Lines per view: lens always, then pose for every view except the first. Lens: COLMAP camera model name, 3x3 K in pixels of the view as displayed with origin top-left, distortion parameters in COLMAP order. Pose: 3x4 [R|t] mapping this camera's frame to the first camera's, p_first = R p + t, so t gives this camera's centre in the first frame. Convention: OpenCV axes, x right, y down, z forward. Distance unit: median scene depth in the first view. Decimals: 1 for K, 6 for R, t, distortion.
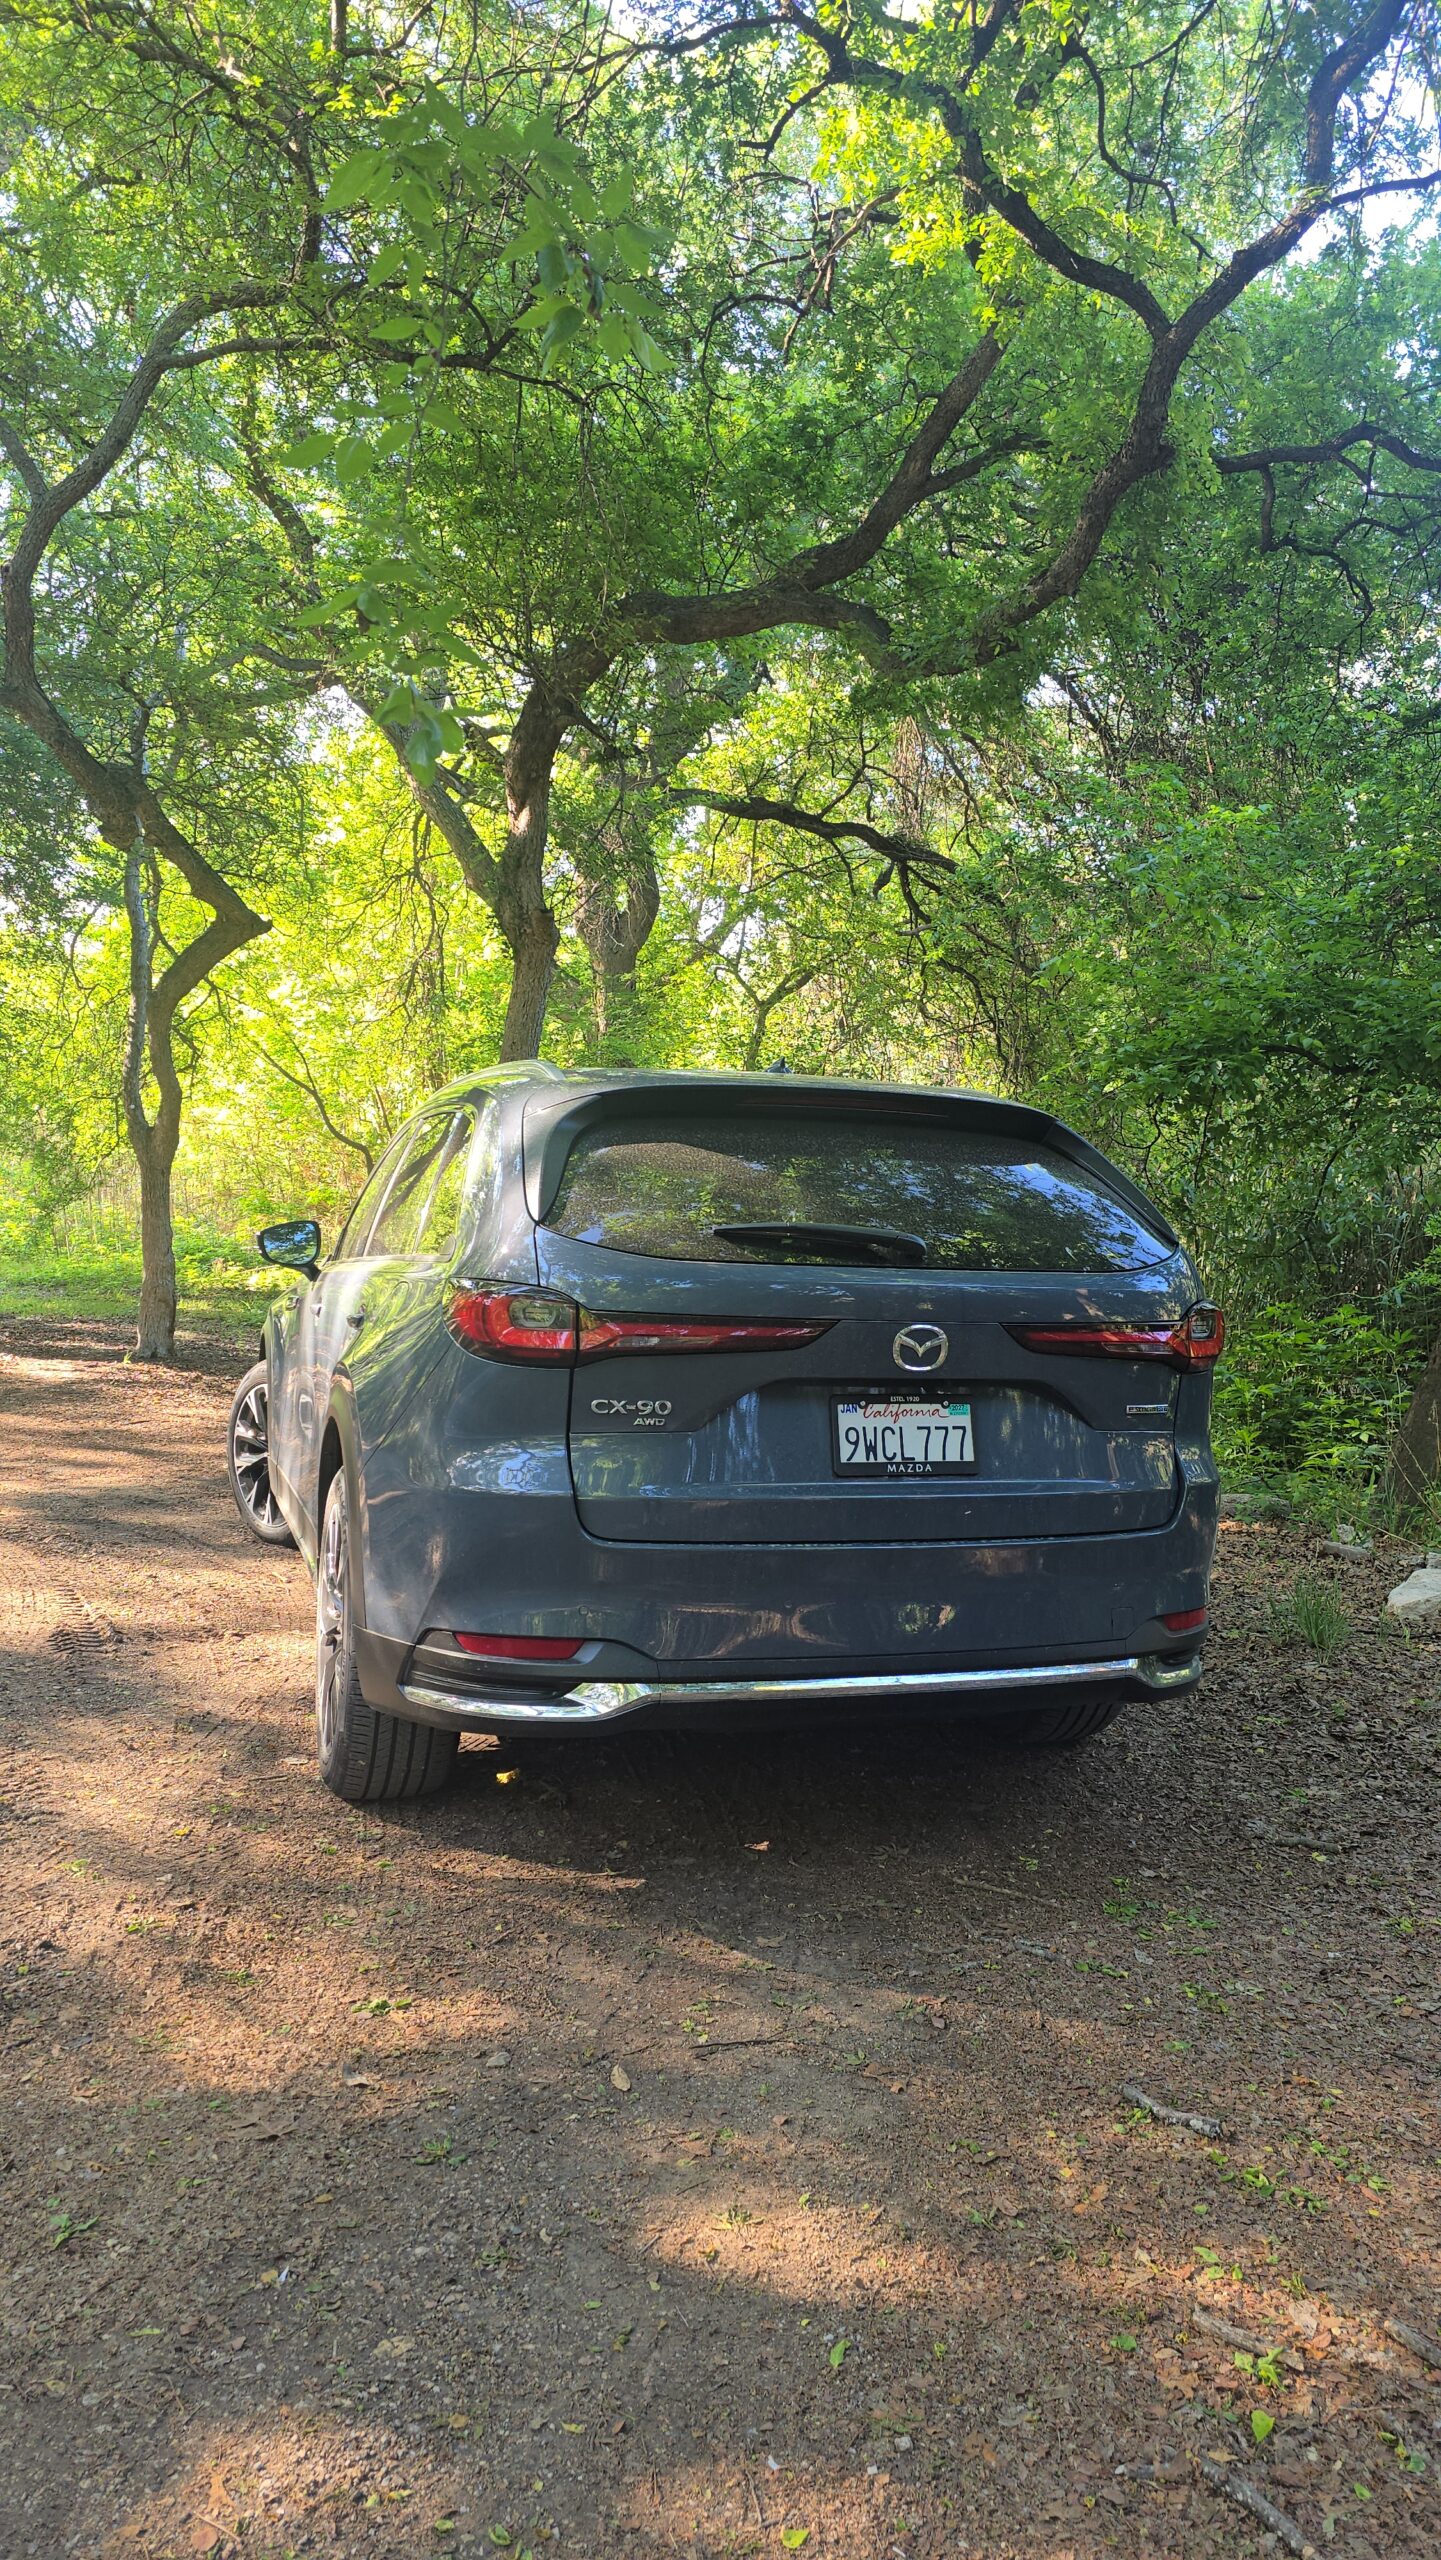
lens RADIAL K [[1796.5, 0, 720.5], [0, 1796.5, 1280.0], [0, 0, 1]] dist [0.035127, -0.003067]
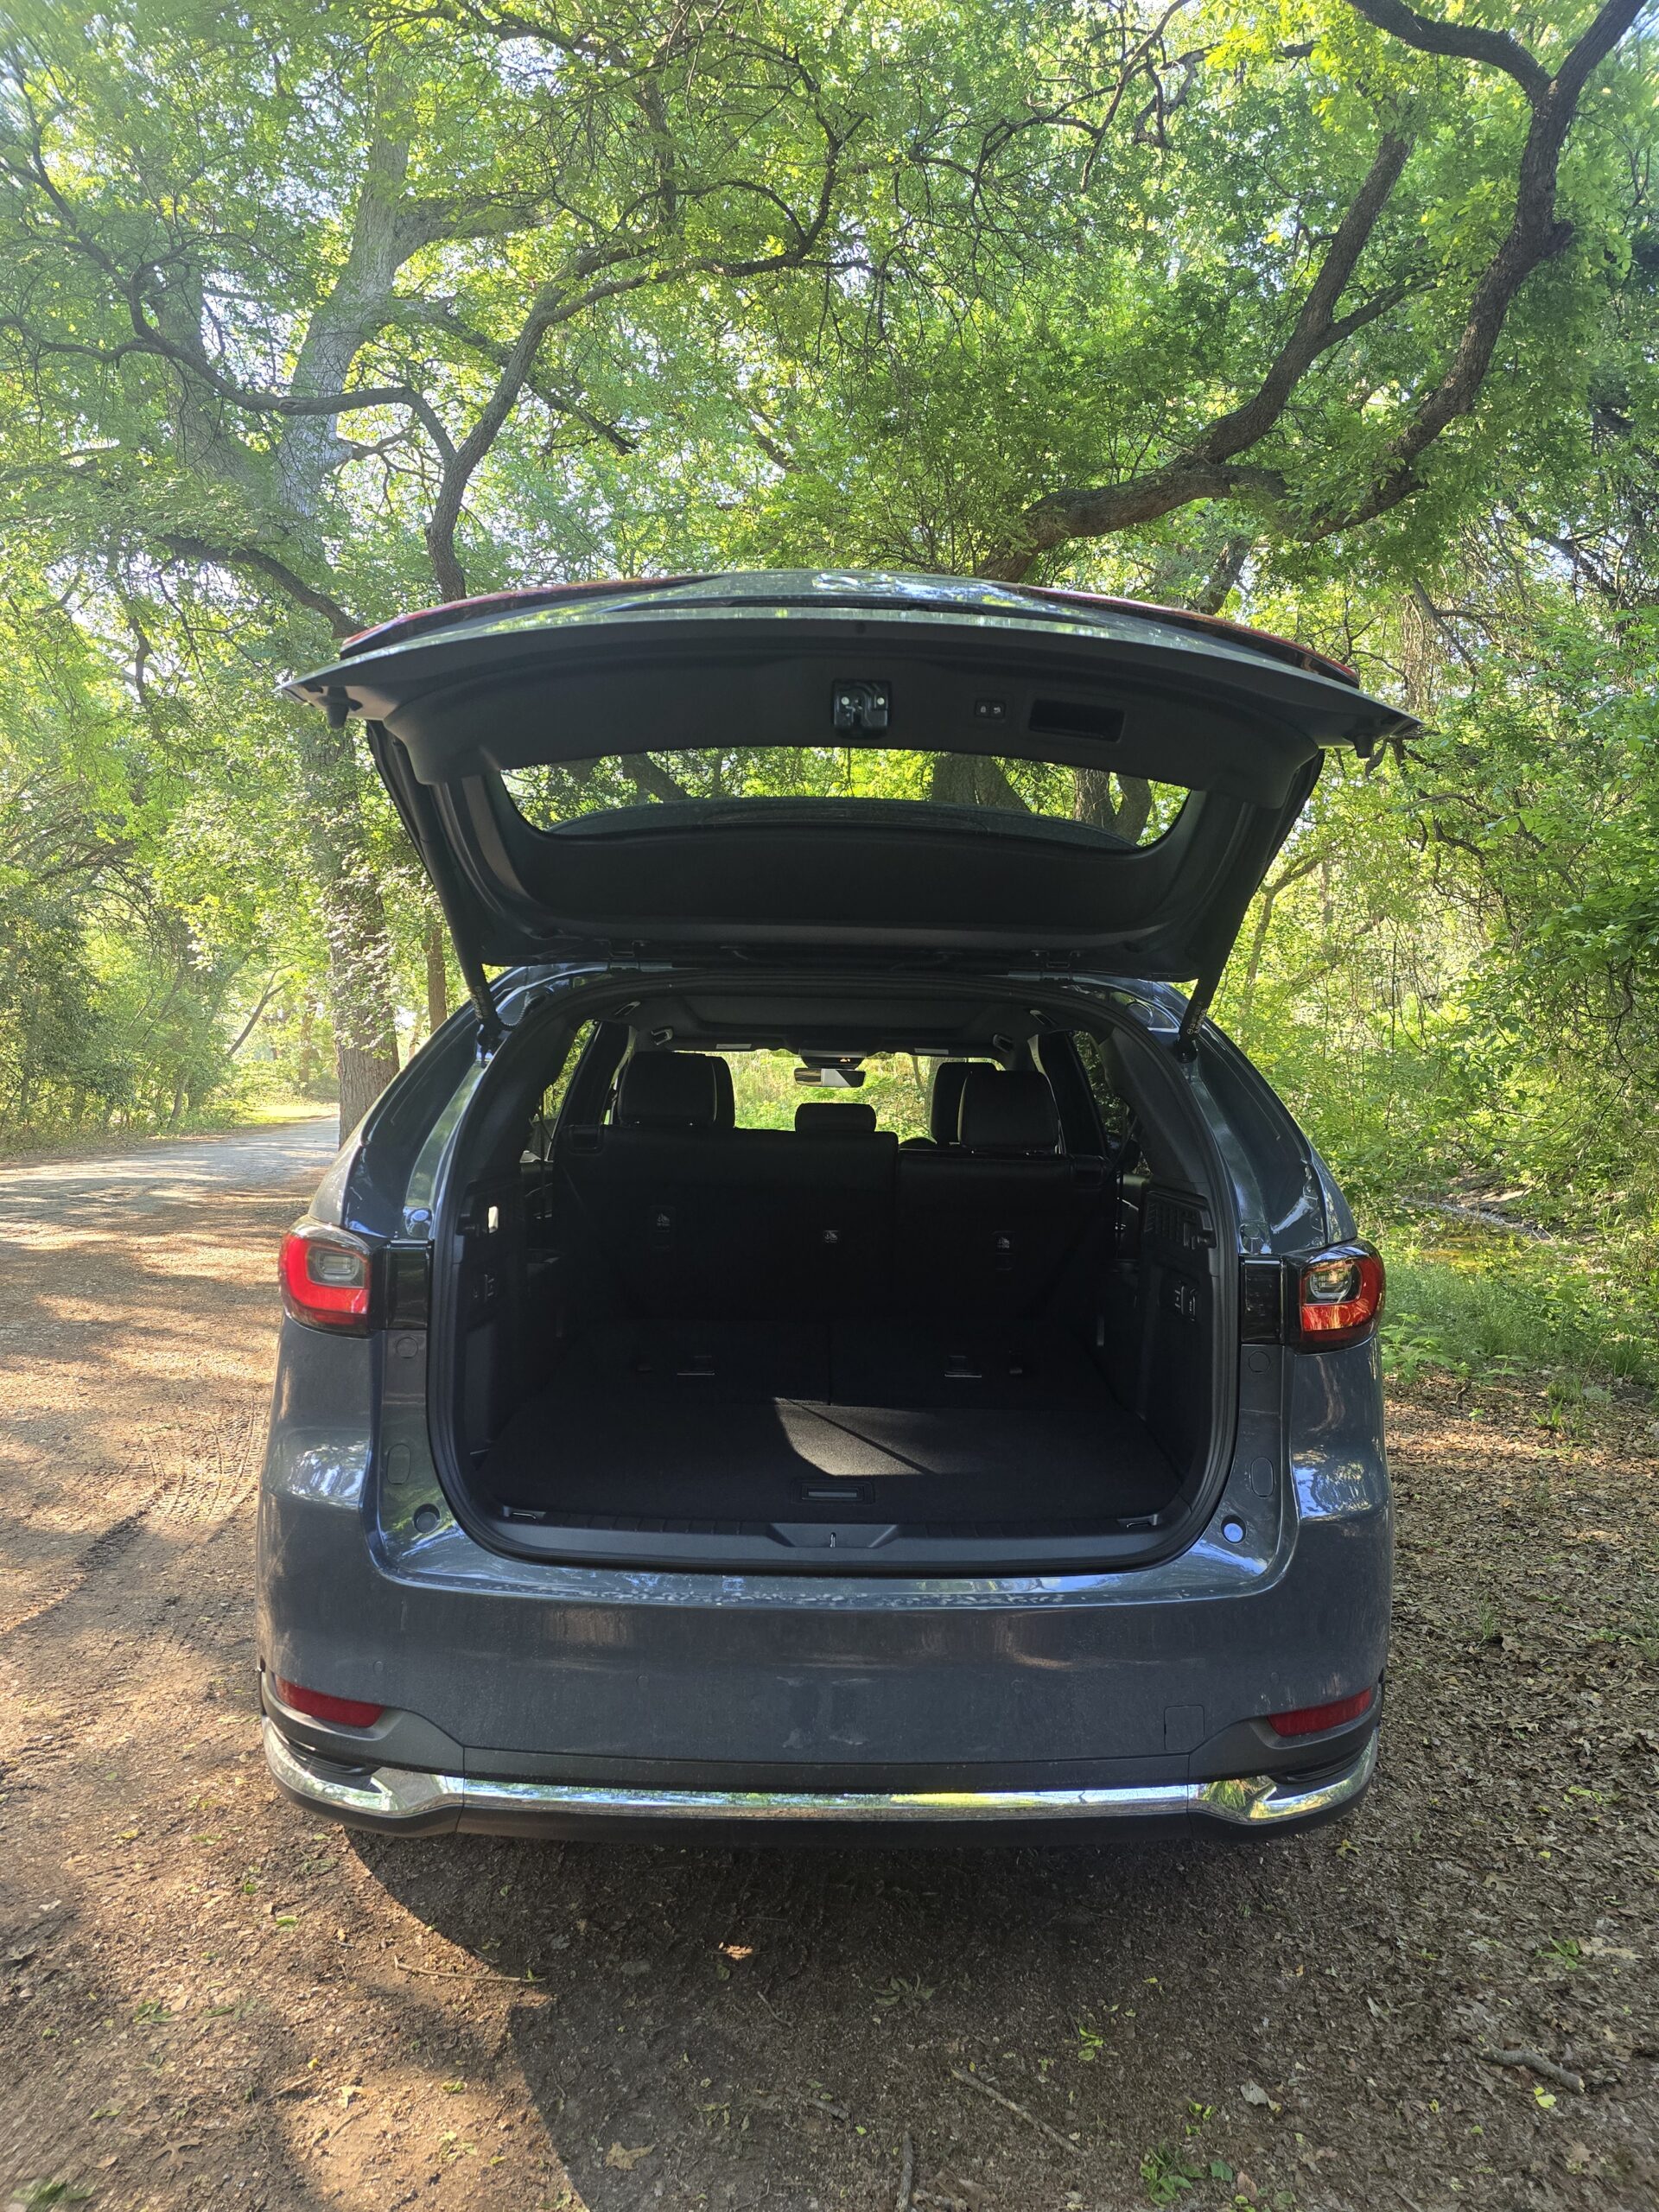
lens RADIAL K [[1529.1, 0, 837.9], [0, 1529.1, 1097.3], [0, 0, 1]] dist [0.048726, -0.047998]
pose [[0.954532, -0.010896, -0.297908, 0.245112], [0.002004, 0.999544, -0.030136, -0.027690], [0.298101, 0.028168, 0.954119, 0.357383]]
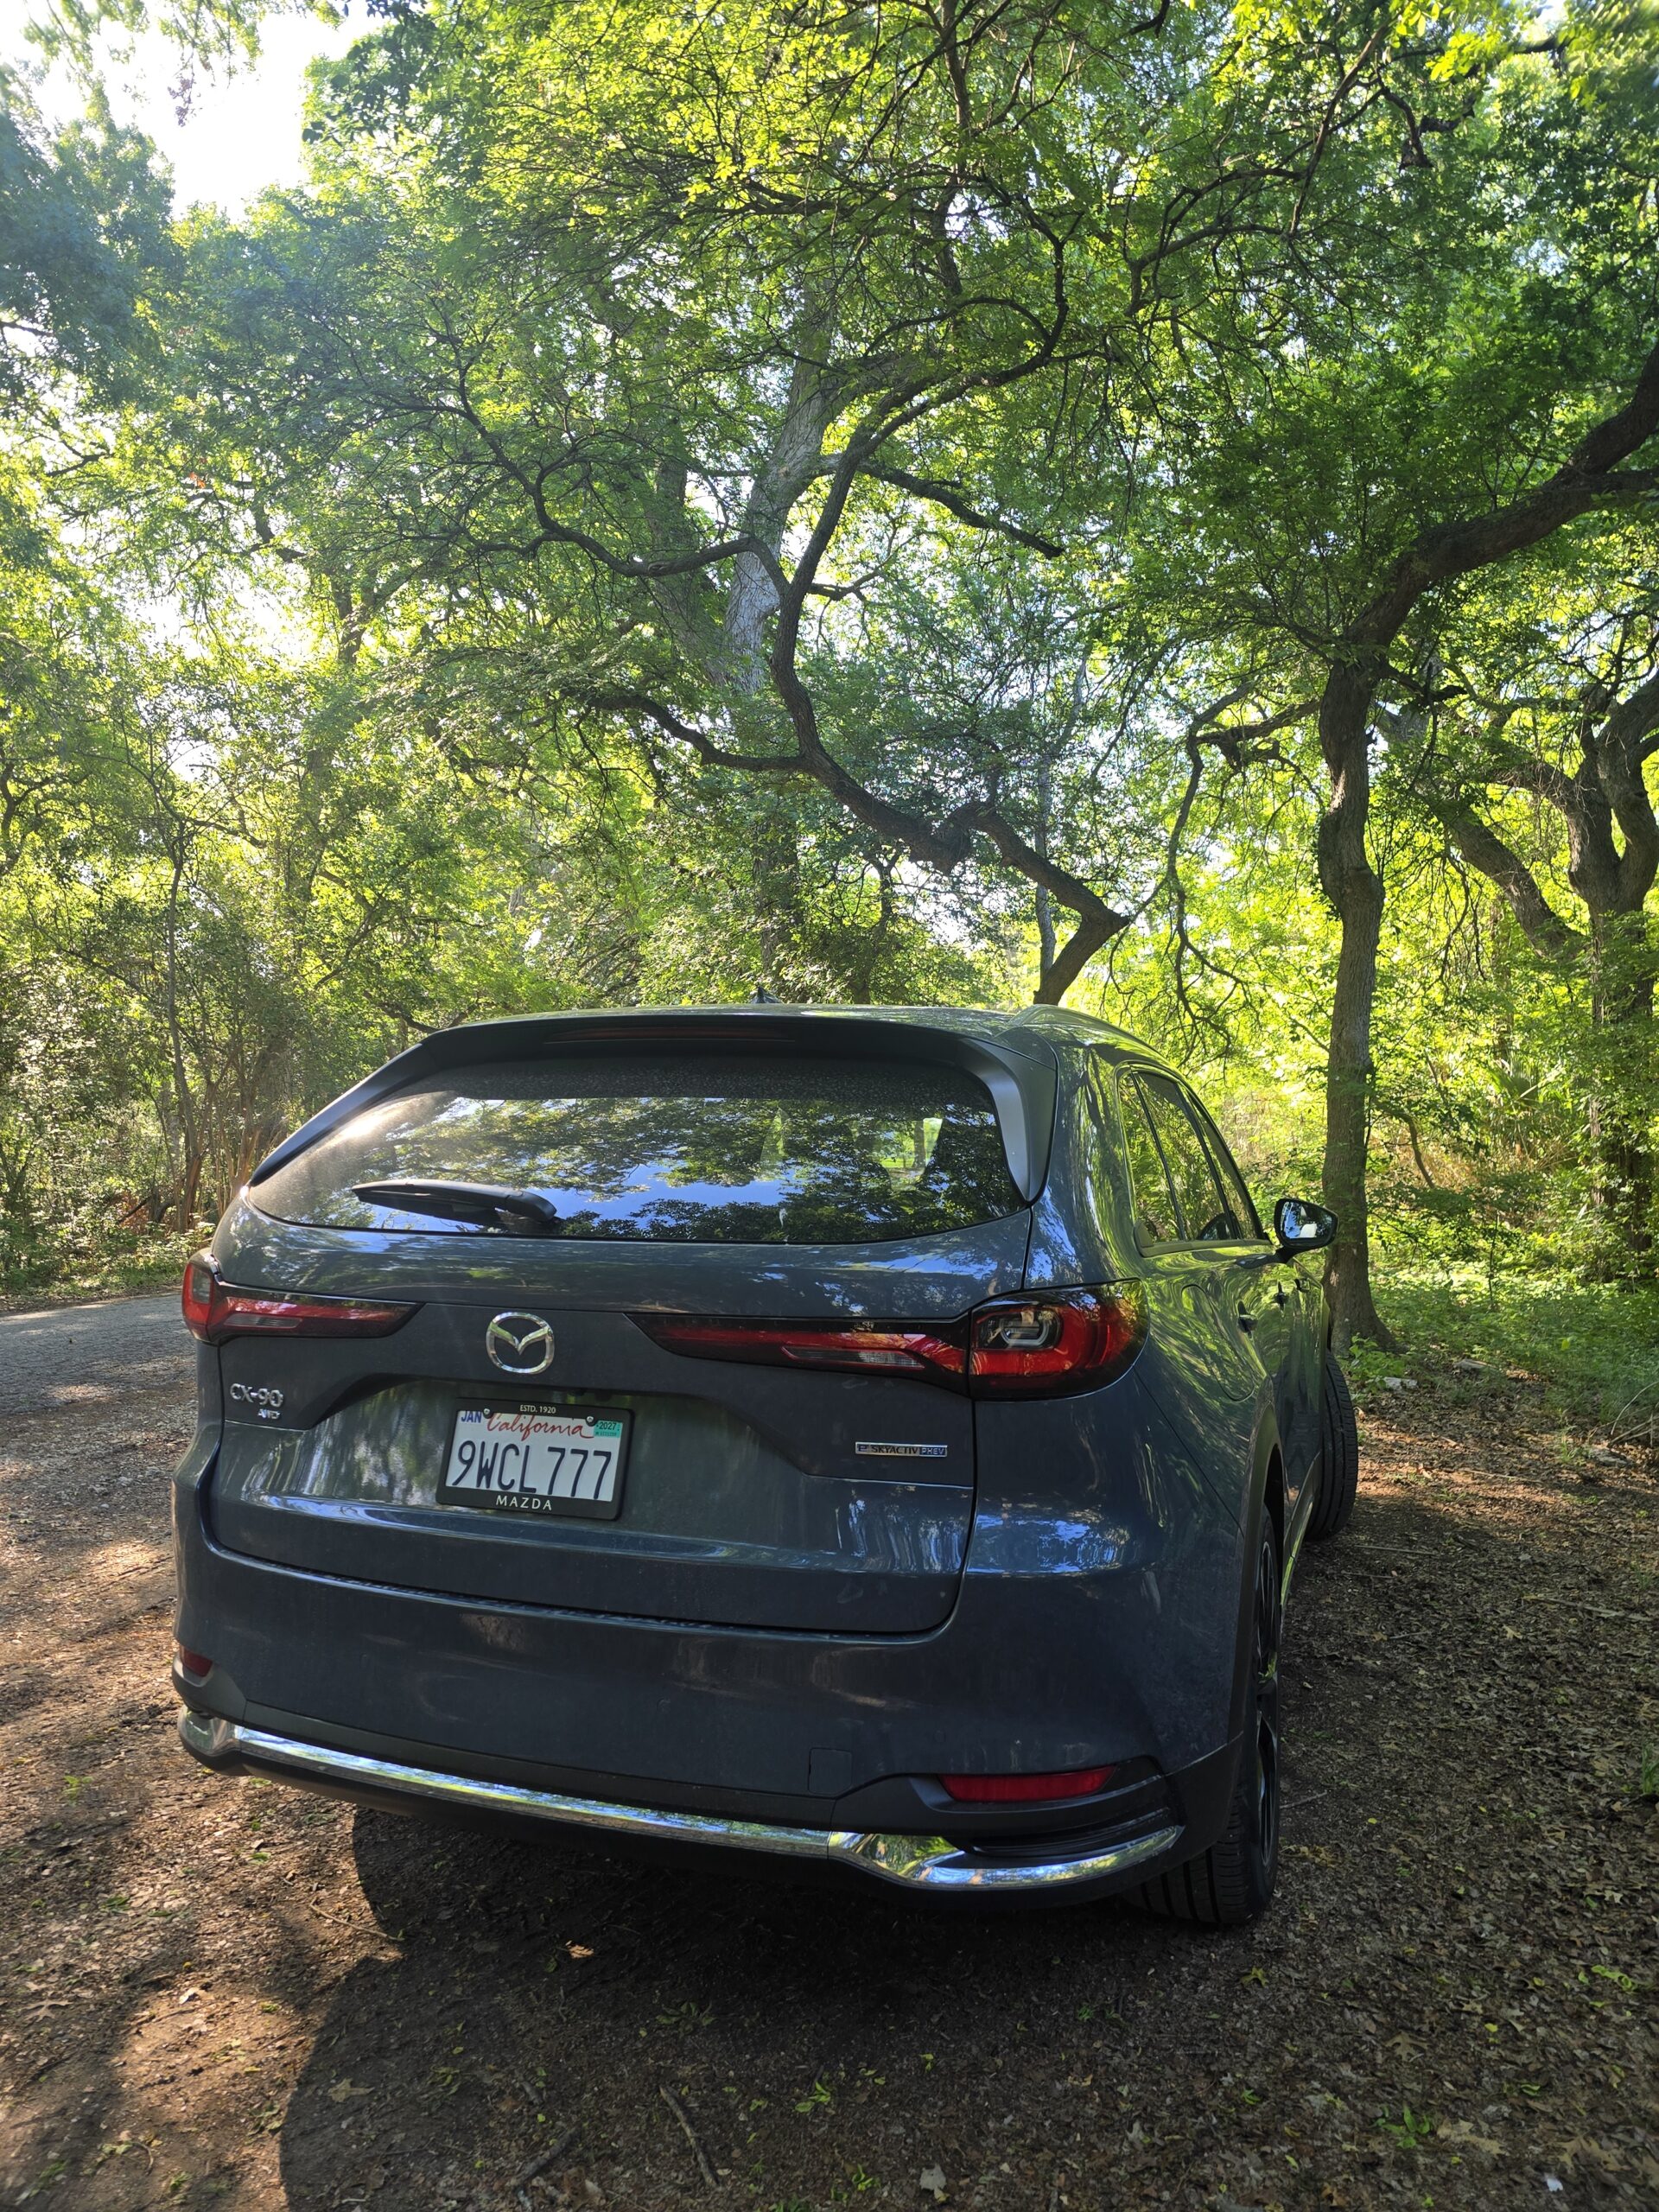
lens RADIAL K [[1517.1, 0, 829.5], [0, 1517.1, 1106.0], [0, 0, 1]] dist [0.049165, -0.051400]
pose [[0.778174, -0.042254, -0.626626, 0.527551], [-0.011984, 0.996554, -0.082081, -0.010070], [0.627935, 0.071382, 0.774985, 0.482751]]
